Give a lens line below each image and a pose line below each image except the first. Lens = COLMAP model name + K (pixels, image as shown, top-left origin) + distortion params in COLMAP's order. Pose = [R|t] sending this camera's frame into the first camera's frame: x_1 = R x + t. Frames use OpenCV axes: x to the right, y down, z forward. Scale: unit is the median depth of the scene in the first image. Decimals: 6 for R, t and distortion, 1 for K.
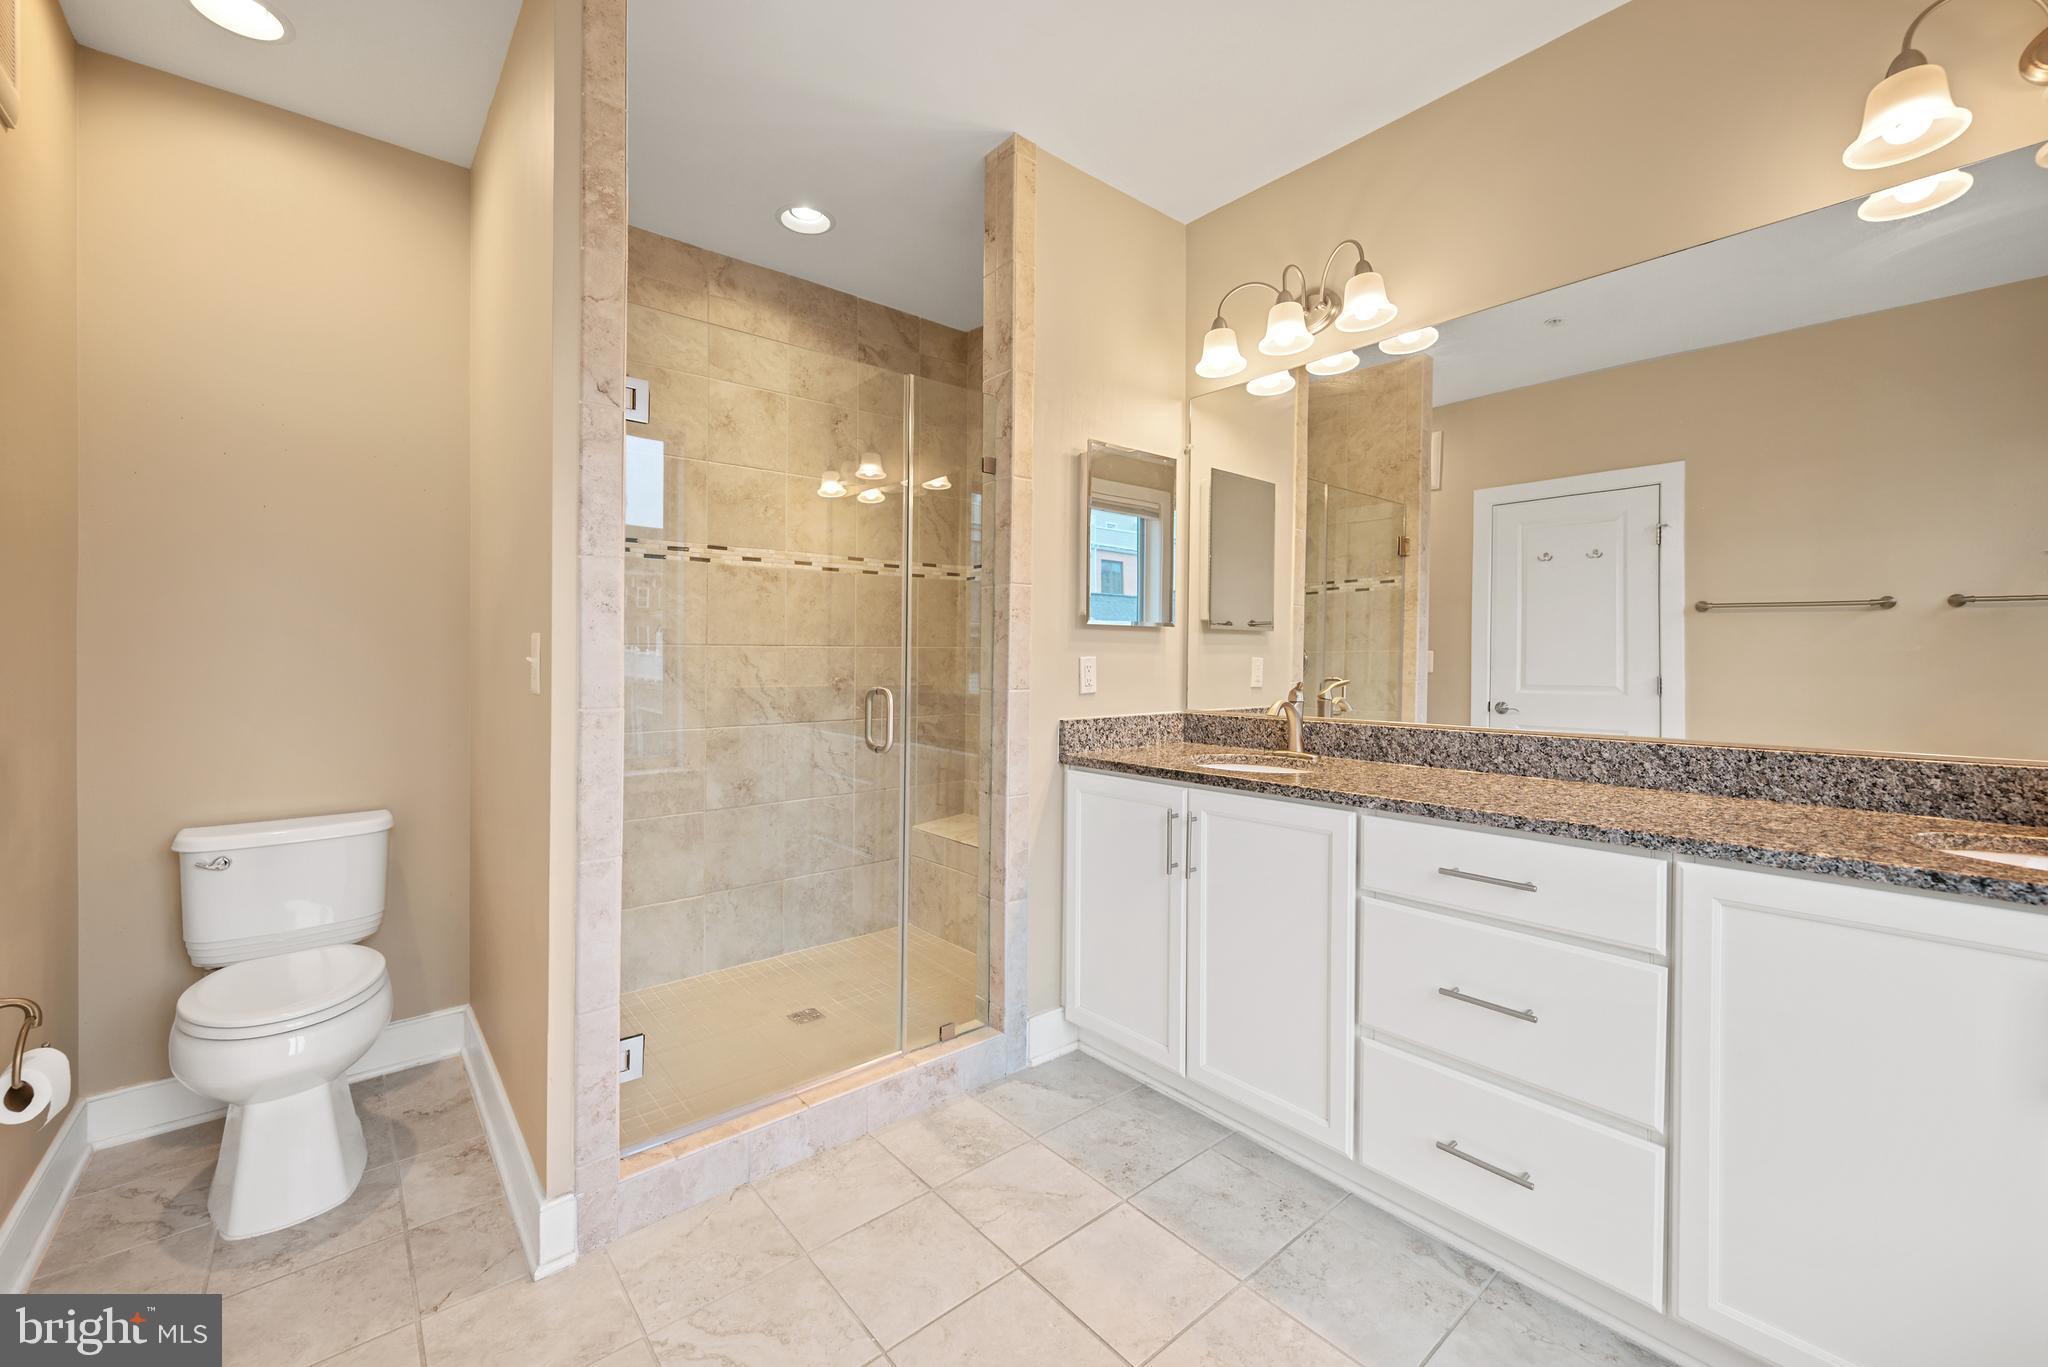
lens RADIAL K [[838.0, 0, 1030.3], [0, 838.0, 652.3], [0, 0, 1]] dist [0.001303, -0.000720]
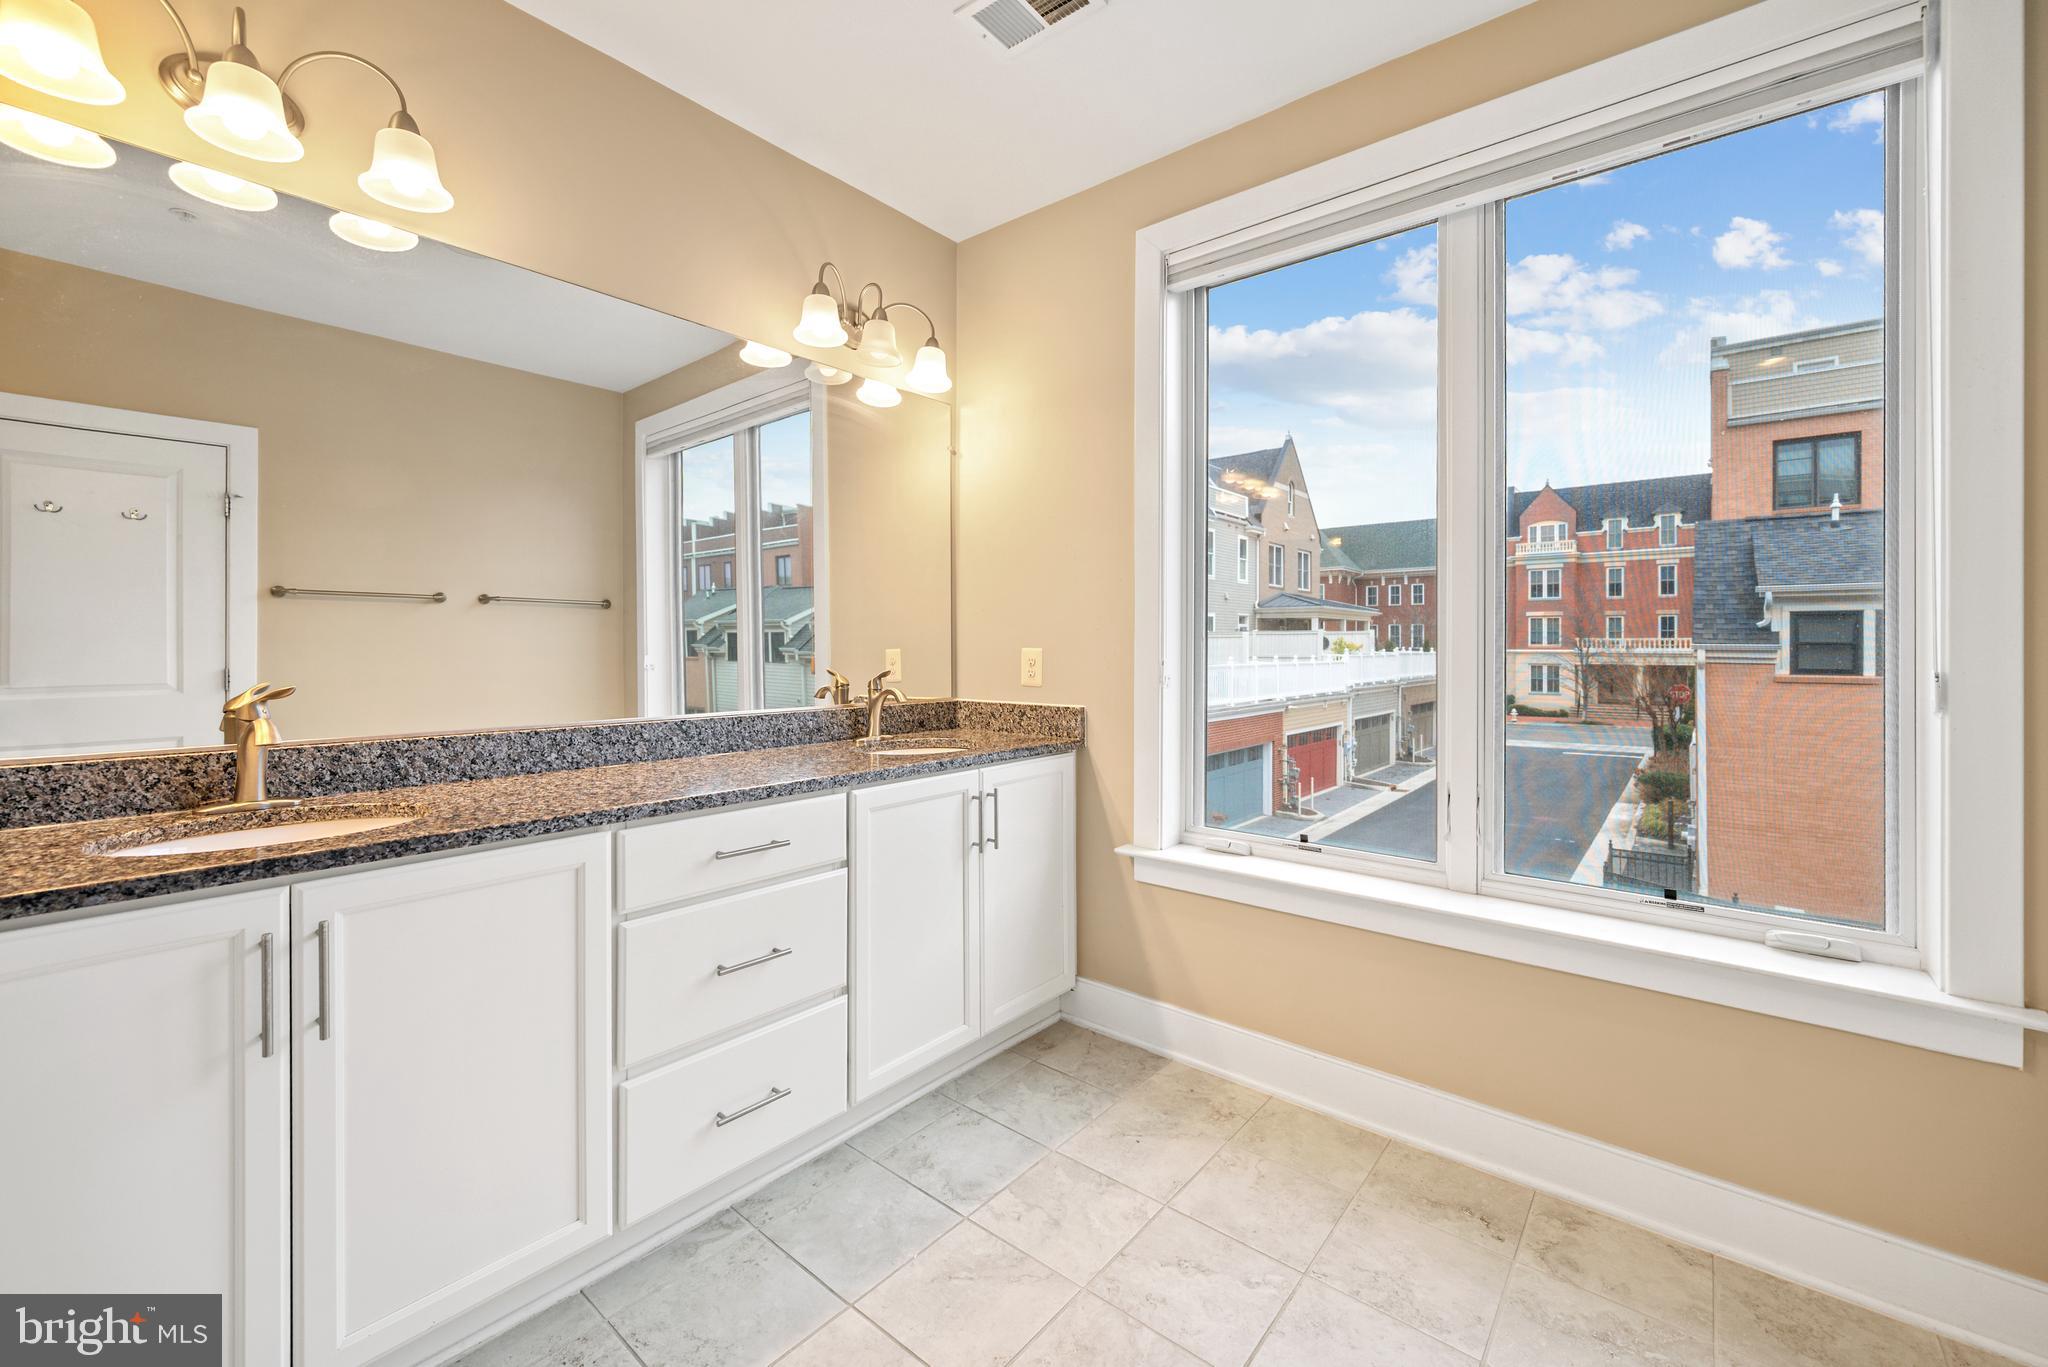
lens RADIAL K [[838.0, 0, 1023.7], [0, 838.0, 651.4], [0, 0, 1]] dist [0.001303, -0.000720]
pose [[-0.171196, -0.007134, 0.985211, -0.507170], [-0.005773, 0.999964, 0.006238, 0.000422], [-0.985220, -0.004619, -0.171231, 0.704564]]
